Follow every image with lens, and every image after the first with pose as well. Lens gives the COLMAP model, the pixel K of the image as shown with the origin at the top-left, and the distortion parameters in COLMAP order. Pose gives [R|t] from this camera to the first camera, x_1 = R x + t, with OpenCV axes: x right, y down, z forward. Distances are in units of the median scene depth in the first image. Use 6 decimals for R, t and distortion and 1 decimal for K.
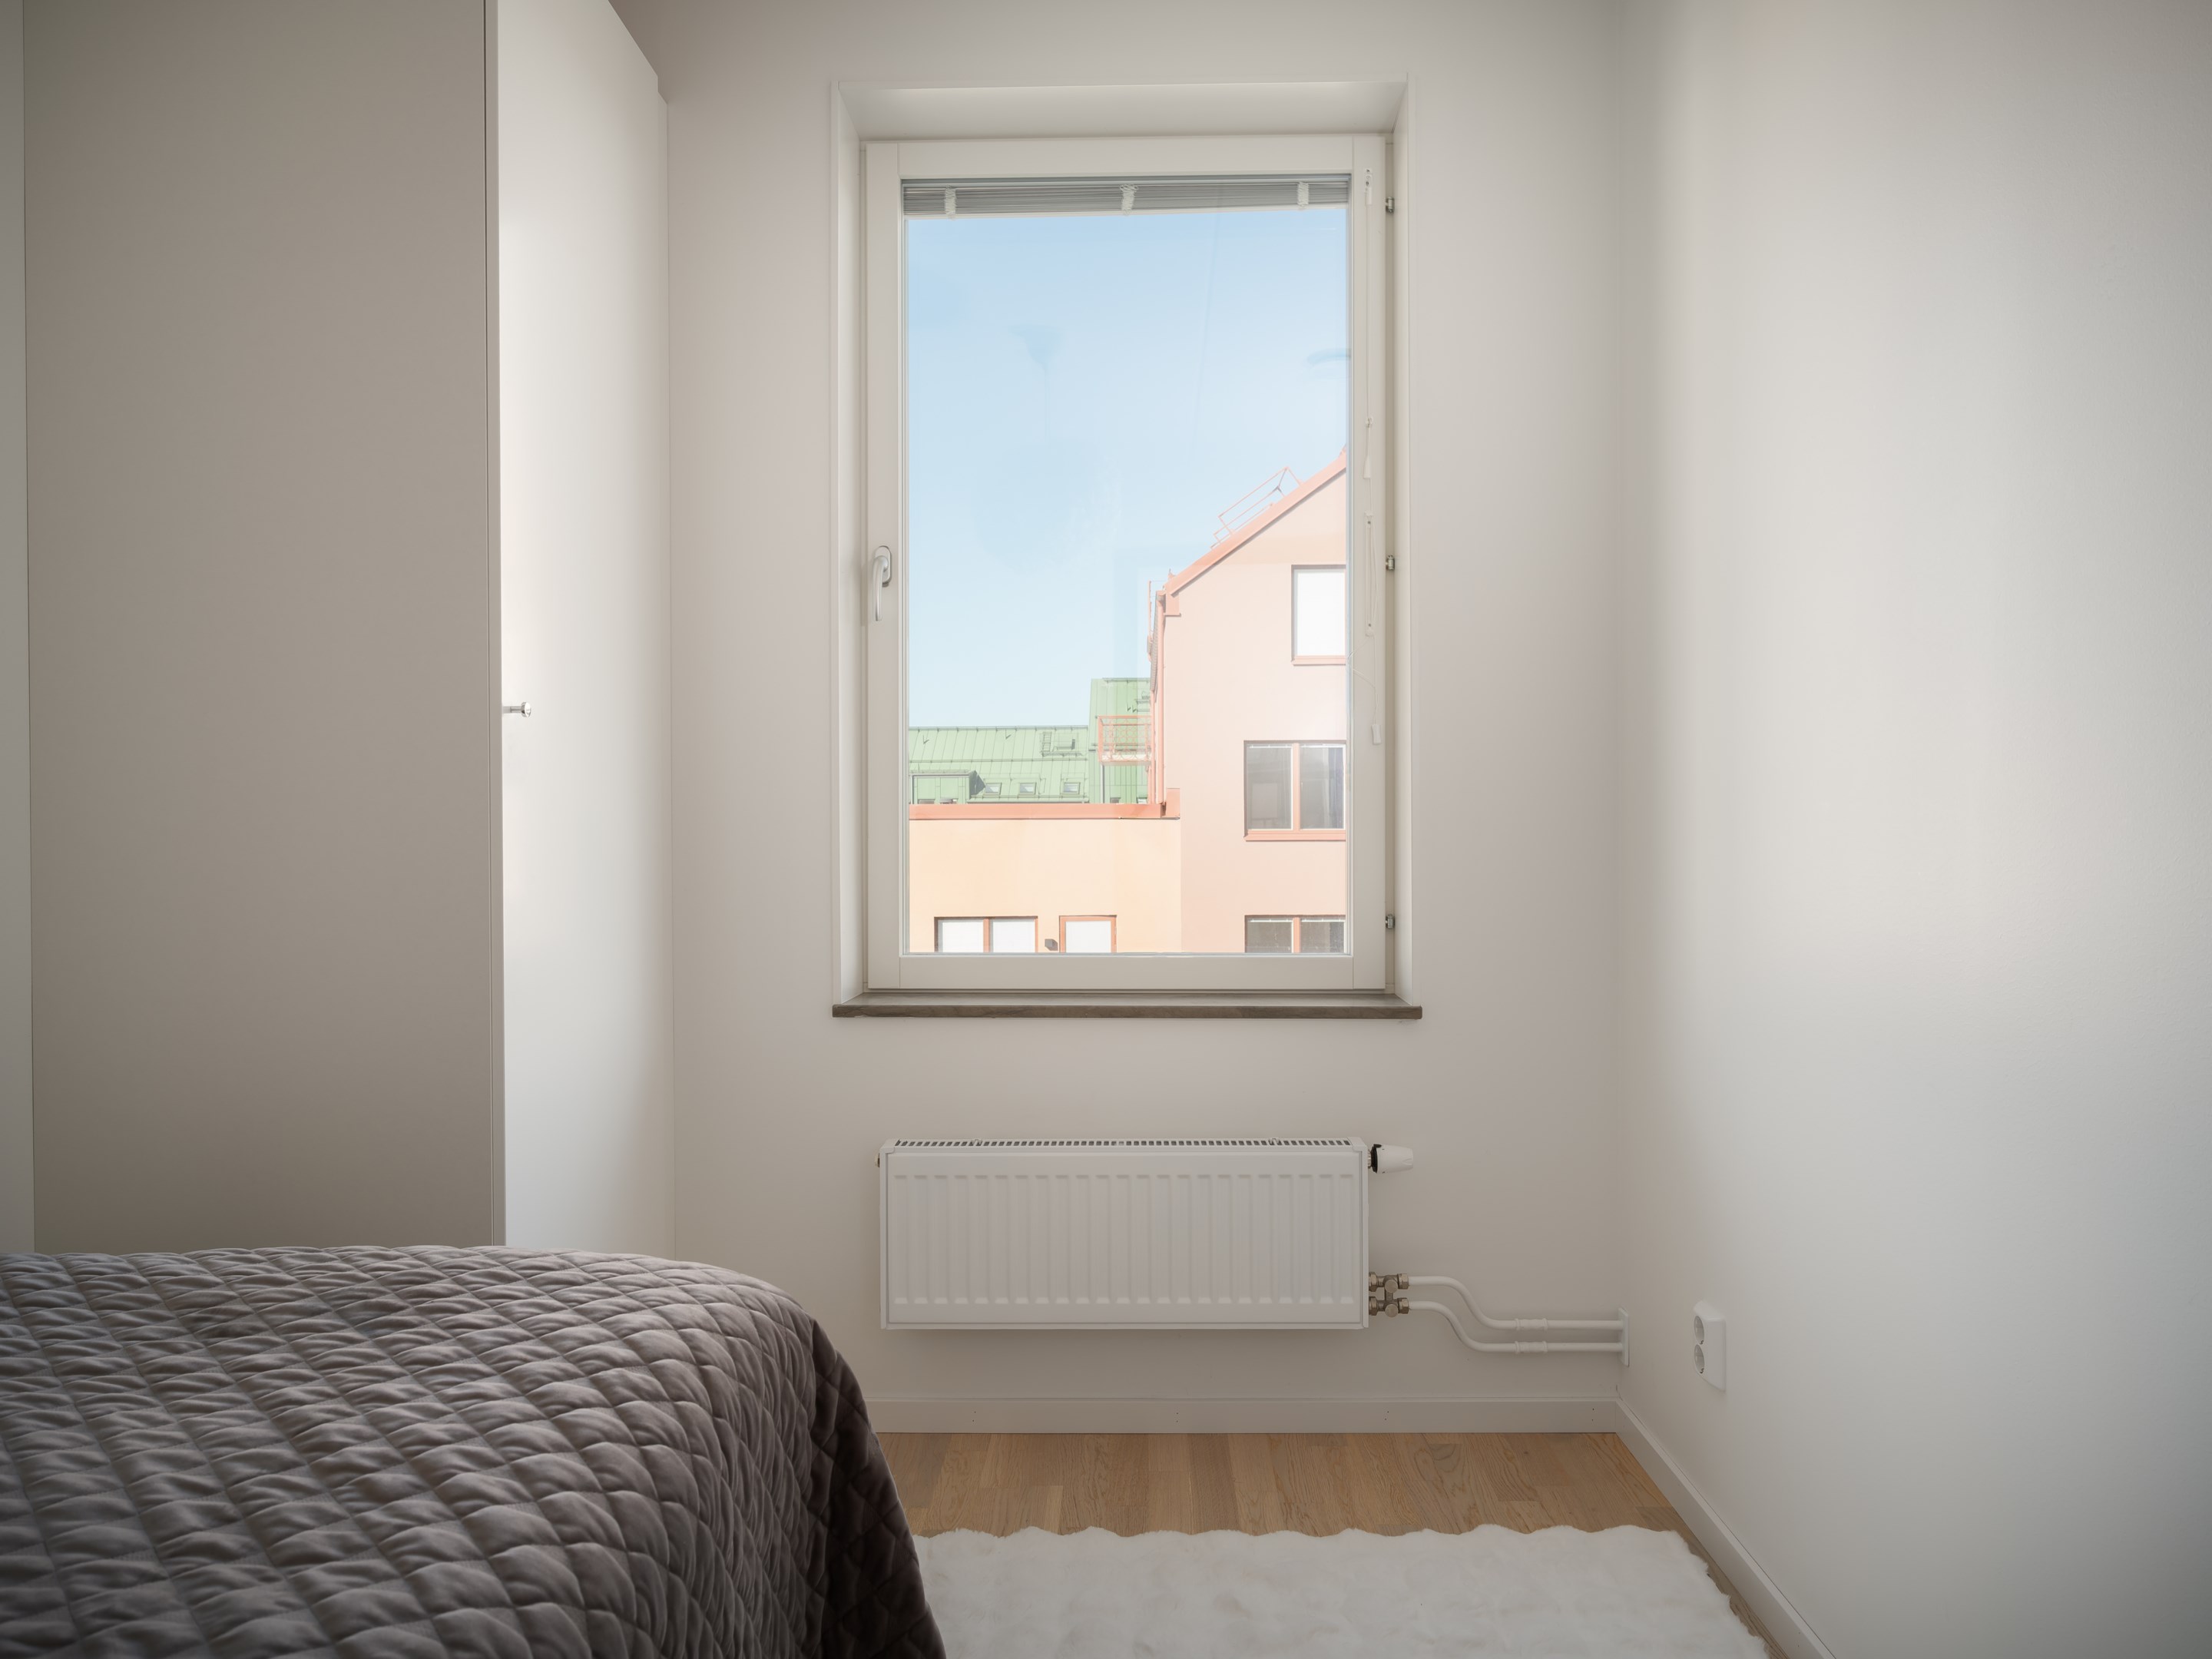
lens RADIAL K [[1446.7, 0, 1106.0], [0, 1446.7, 829.5], [0, 0, 1]] dist [0.001323, 0.003967]
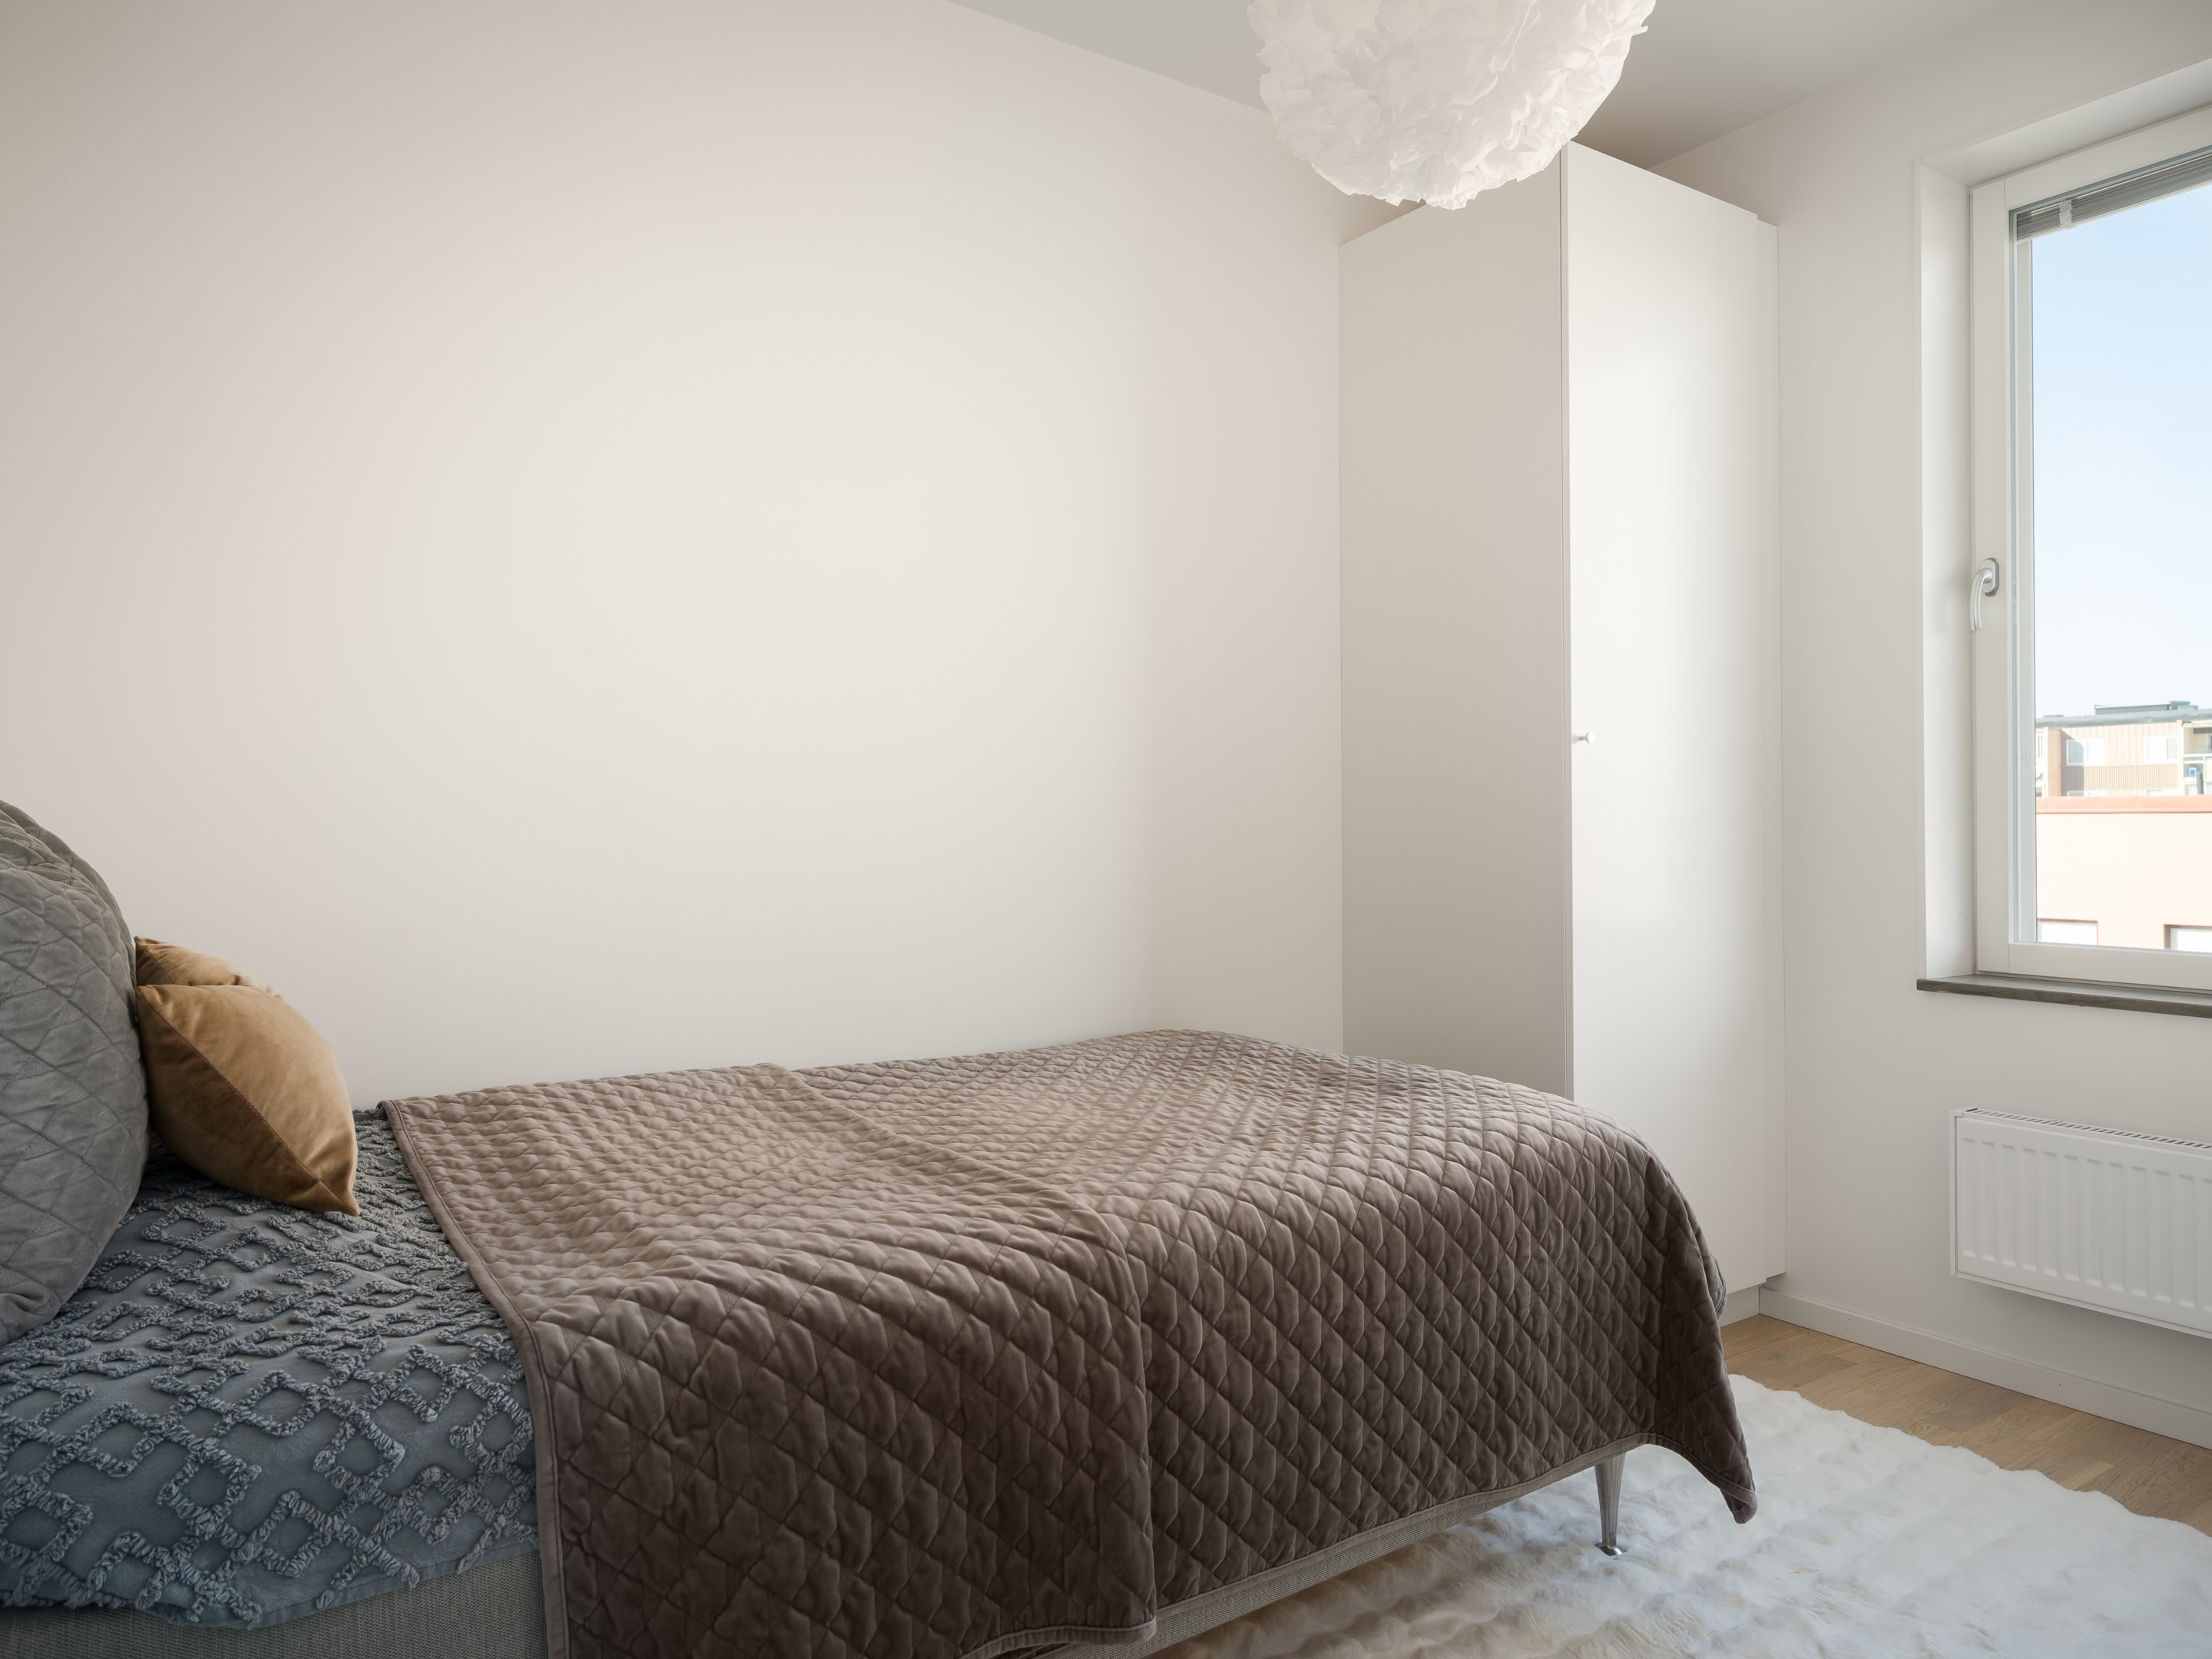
lens RADIAL K [[1411.2, 0, 1106.0], [0, 1411.2, 829.5], [0, 0, 1]] dist [-0.009921, -0.001761]
pose [[0.580385, 0.011389, -0.814263, 0.318797], [-0.004469, 0.999932, 0.010801, -0.003242], [0.814330, -0.002630, 0.580396, -0.139352]]
